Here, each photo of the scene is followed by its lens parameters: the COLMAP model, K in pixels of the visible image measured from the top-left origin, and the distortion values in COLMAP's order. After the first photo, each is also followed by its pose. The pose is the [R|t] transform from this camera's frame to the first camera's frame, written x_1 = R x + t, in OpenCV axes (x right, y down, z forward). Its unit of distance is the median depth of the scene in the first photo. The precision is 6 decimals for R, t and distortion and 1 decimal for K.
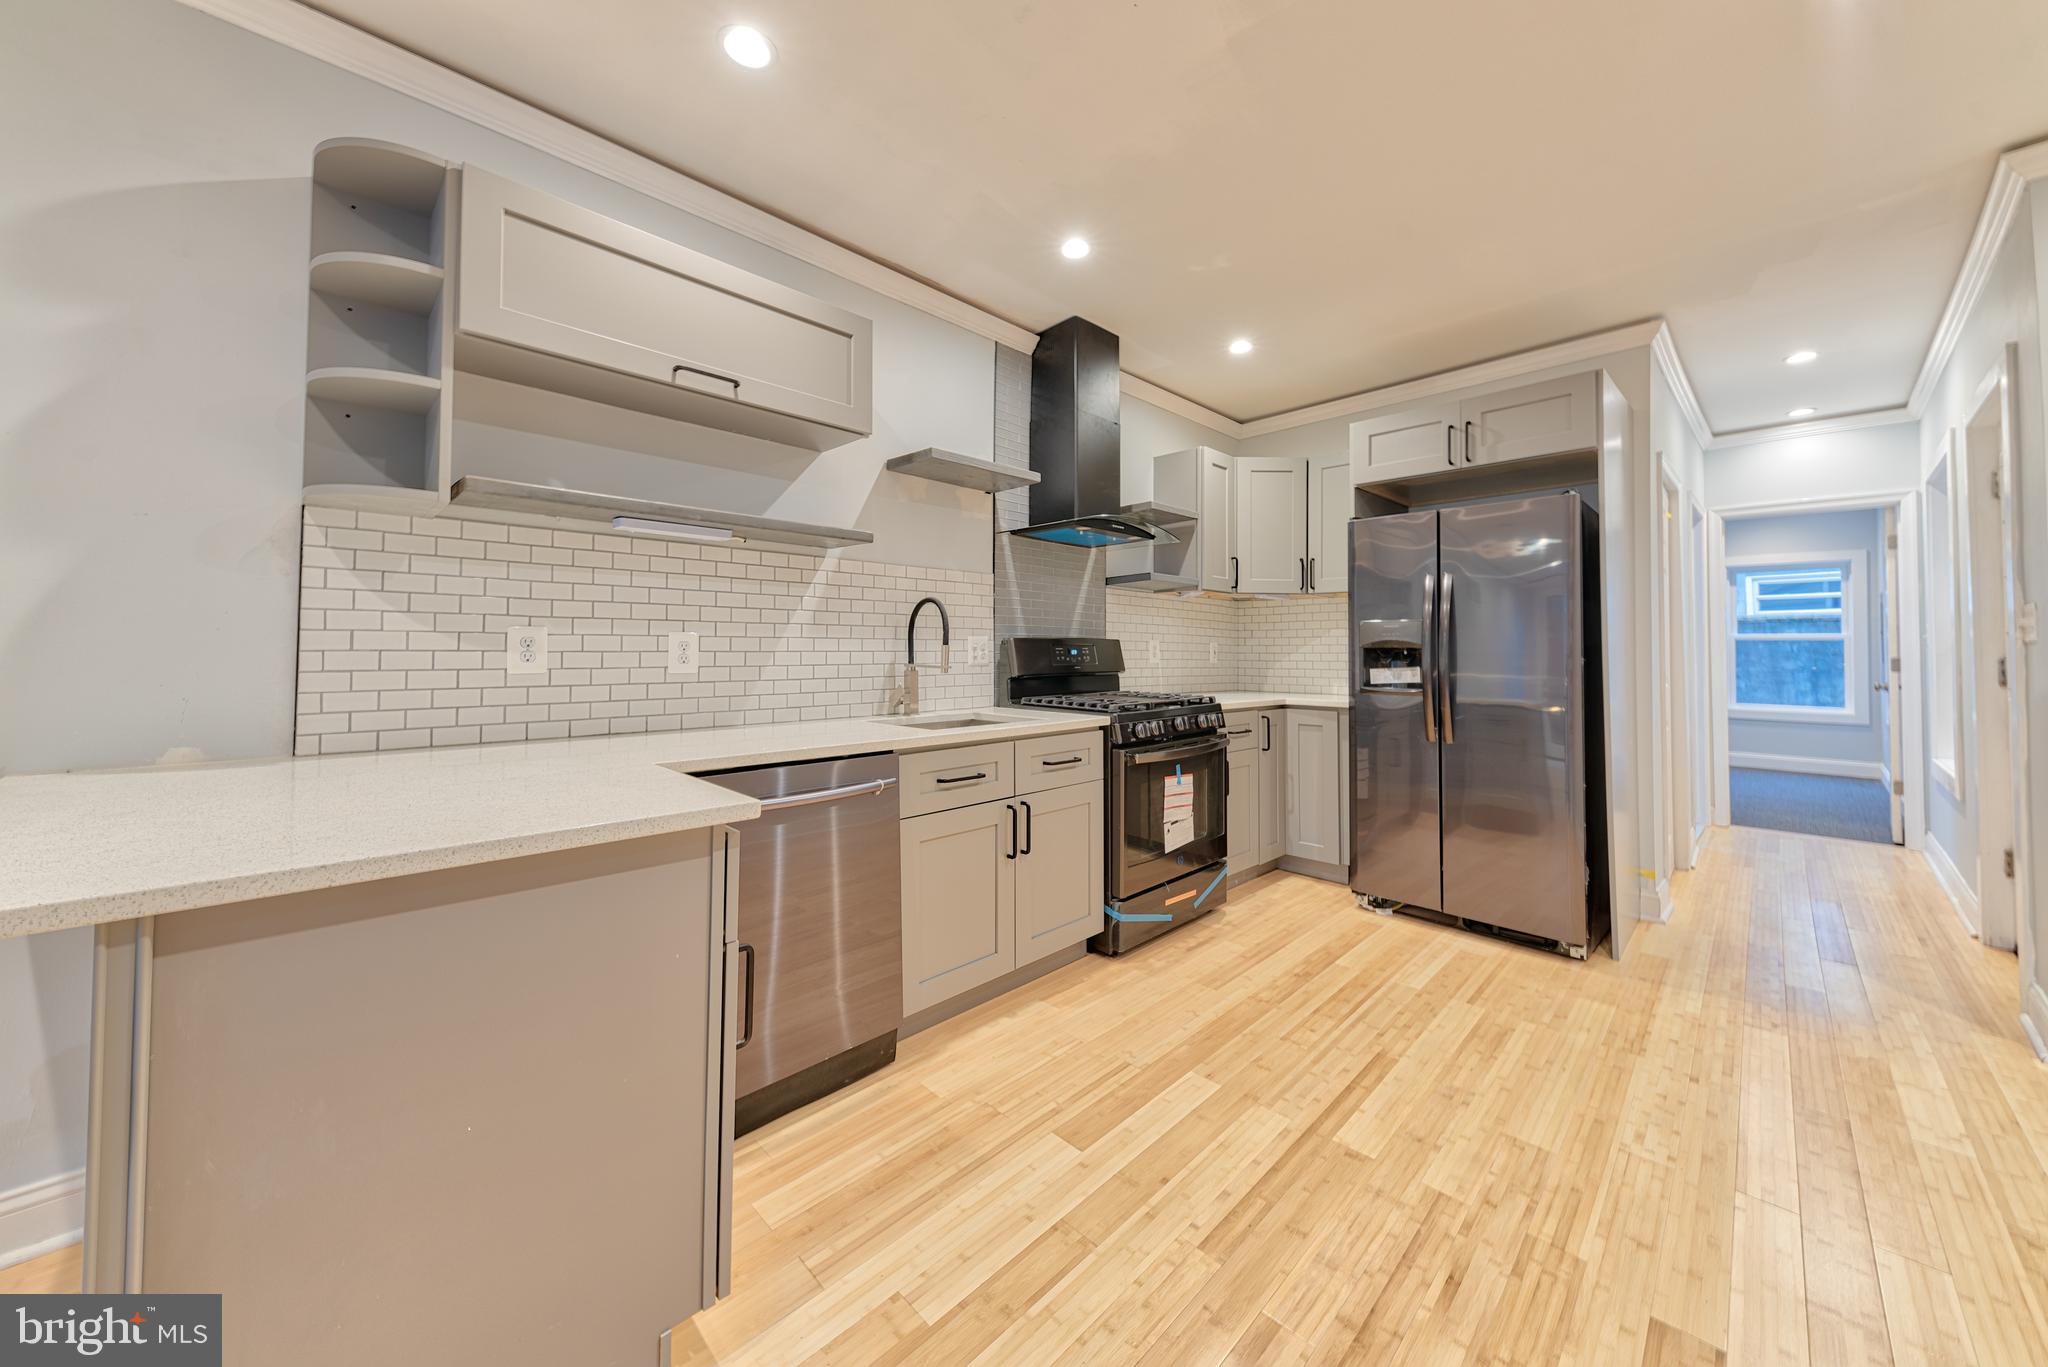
lens RADIAL K [[719.0, 0, 1030.2], [0, 719.0, 633.6], [0, 0, 1]] dist [0.005347, -0.002037]
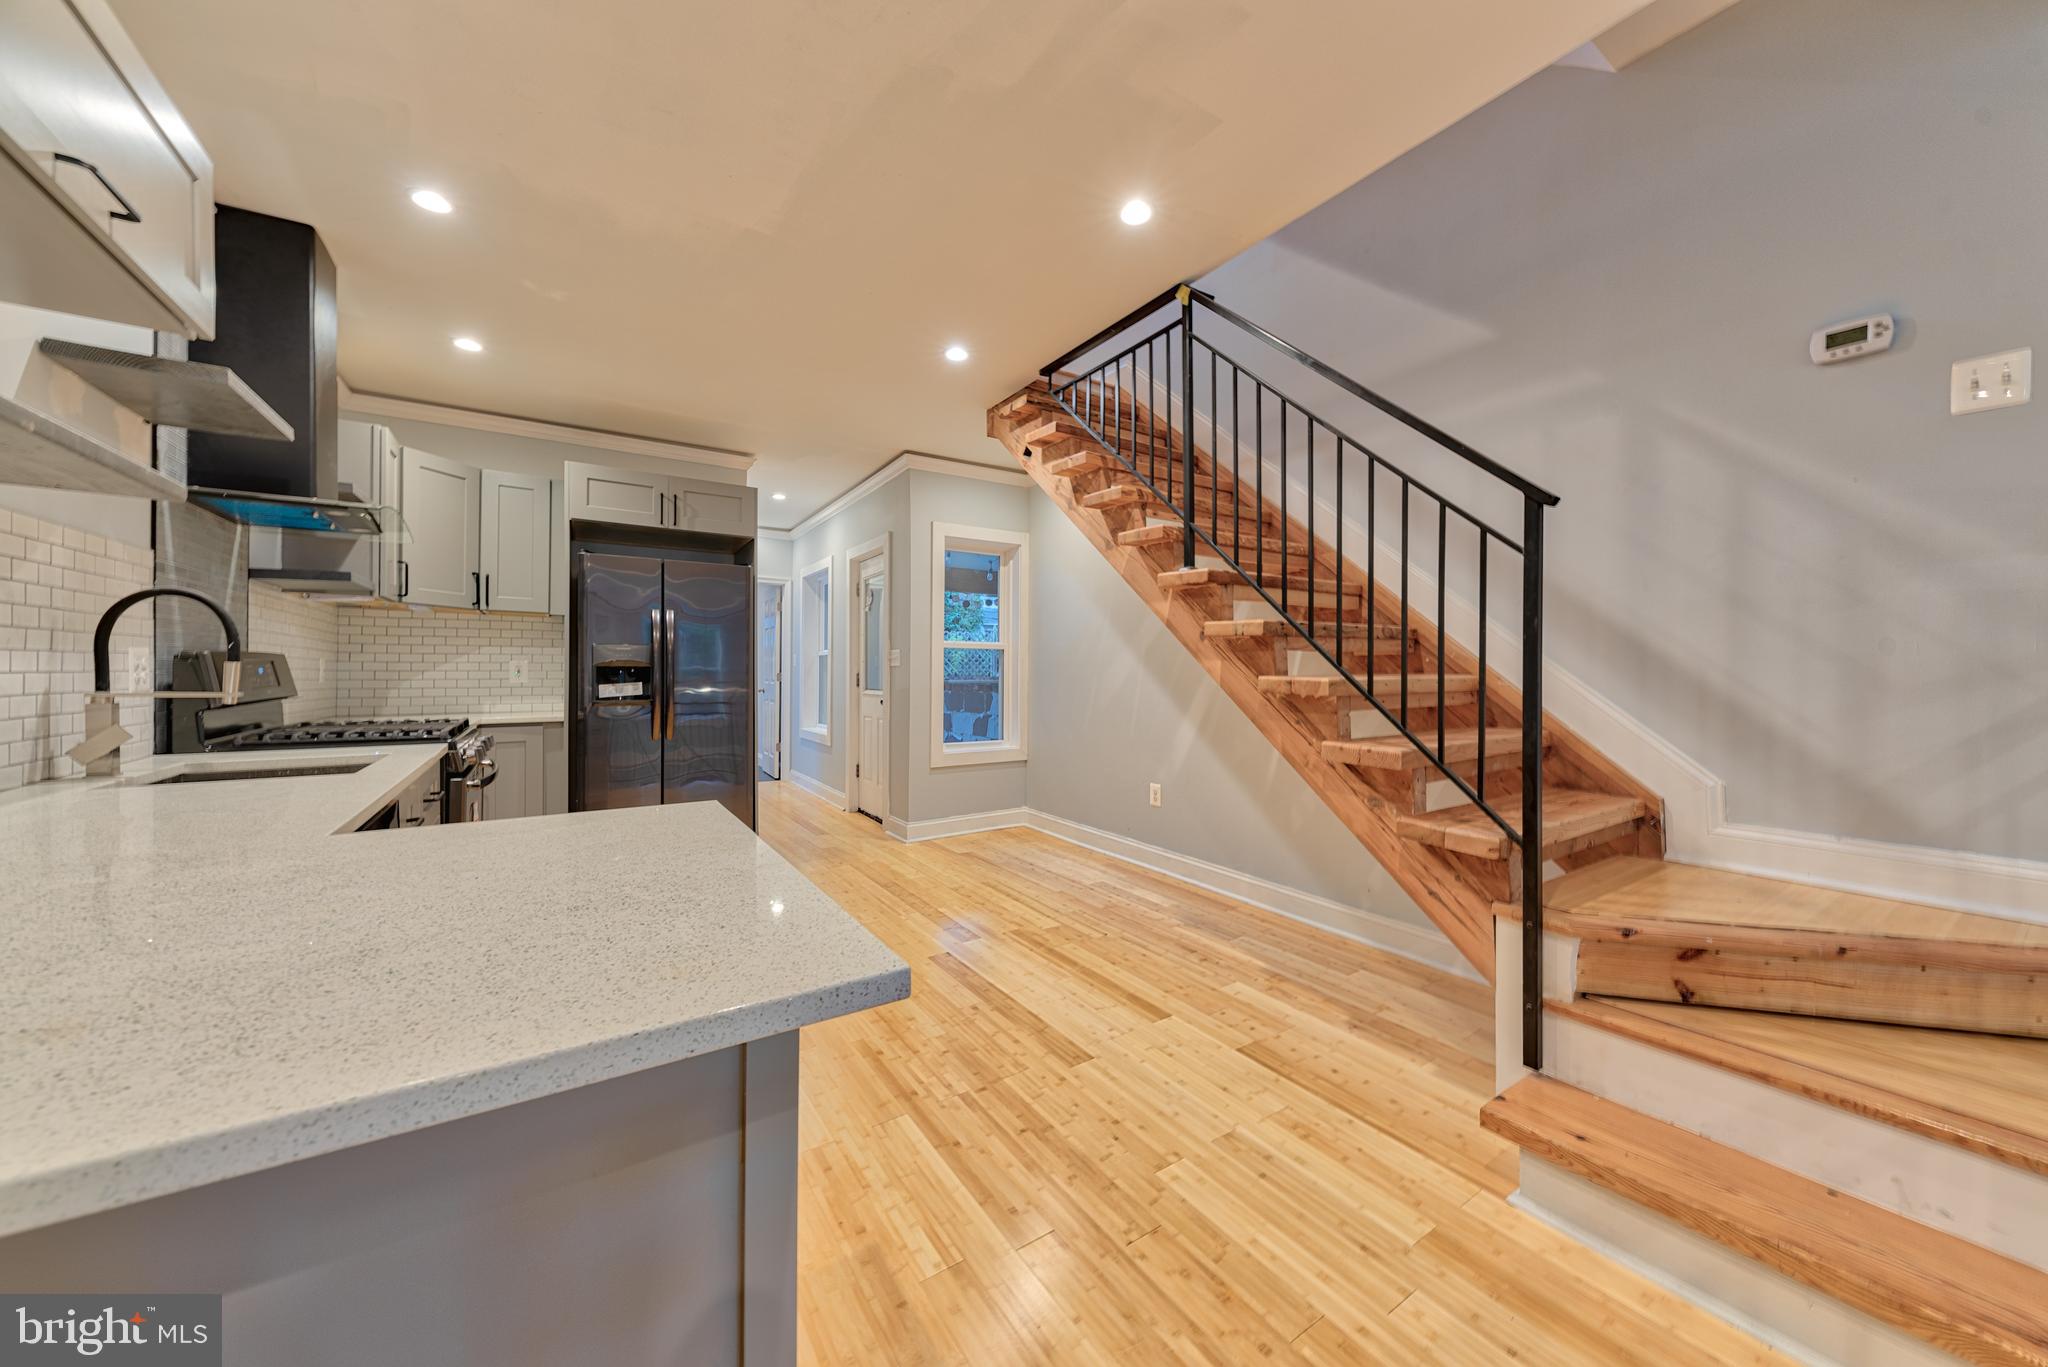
lens RADIAL K [[719.0, 0, 1029.7], [0, 719.0, 674.3], [0, 0, 1]] dist [0.005347, -0.002037]
pose [[0.196774, -0.007731, 0.980418, -0.706147], [-0.026344, 0.999566, 0.013169, -0.001975], [-0.980095, -0.028419, 0.196485, 0.129567]]
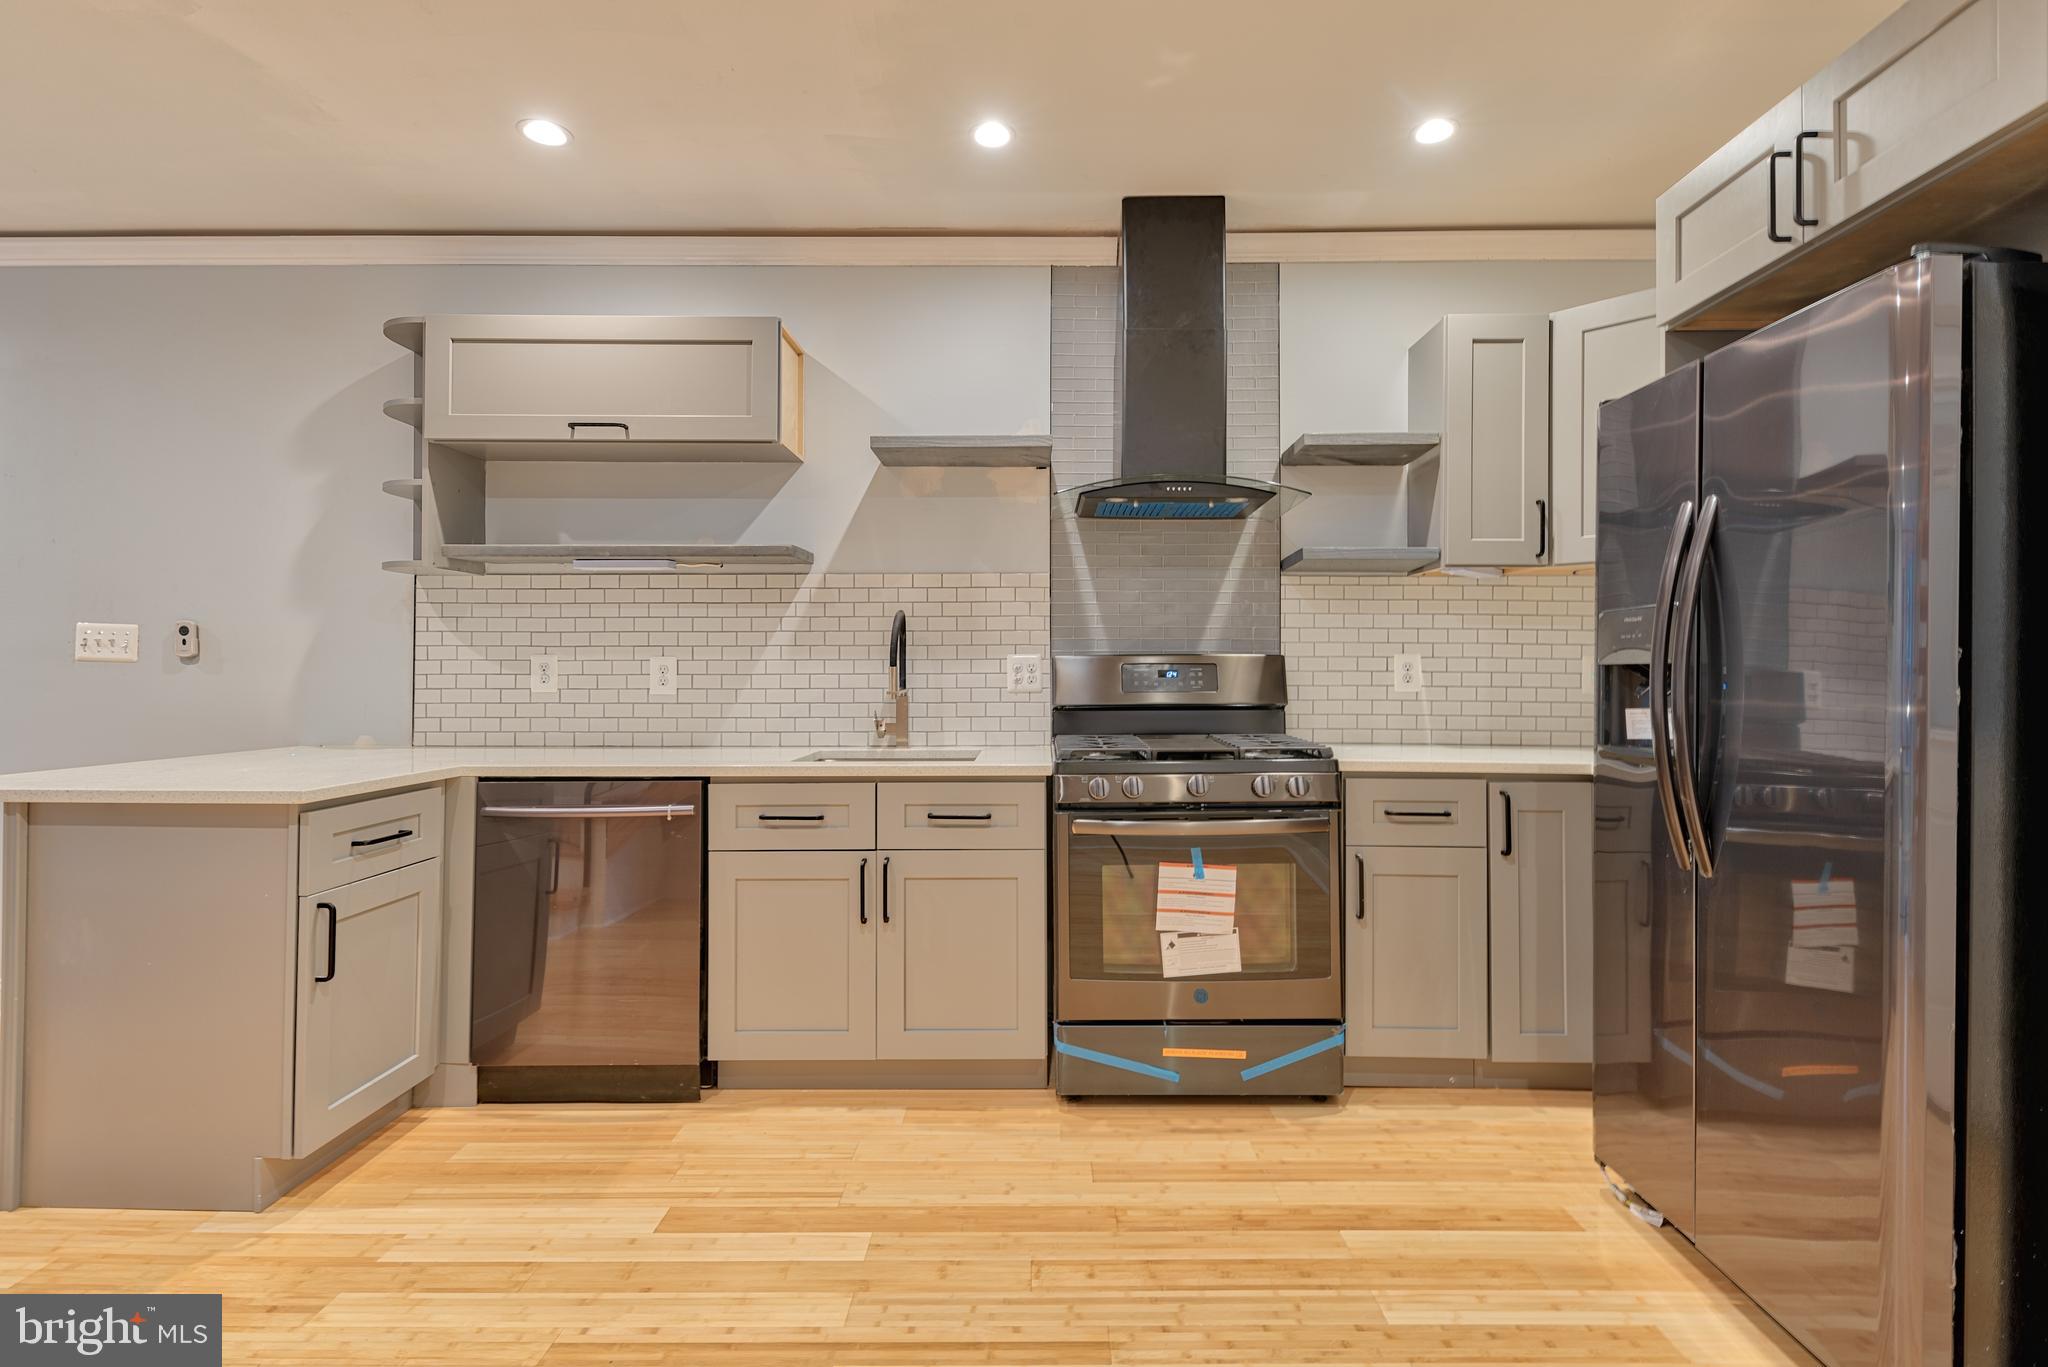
lens RADIAL K [[972.8, 0, 1040.4], [0, 972.8, 657.8], [0, 0, 1]] dist [0.009161, -0.004375]
pose [[0.706349, -0.013546, -0.707734, 0.893740], [0.018909, 0.999821, -0.000264, 0.009959], [0.707611, -0.013196, 0.706479, 0.343721]]
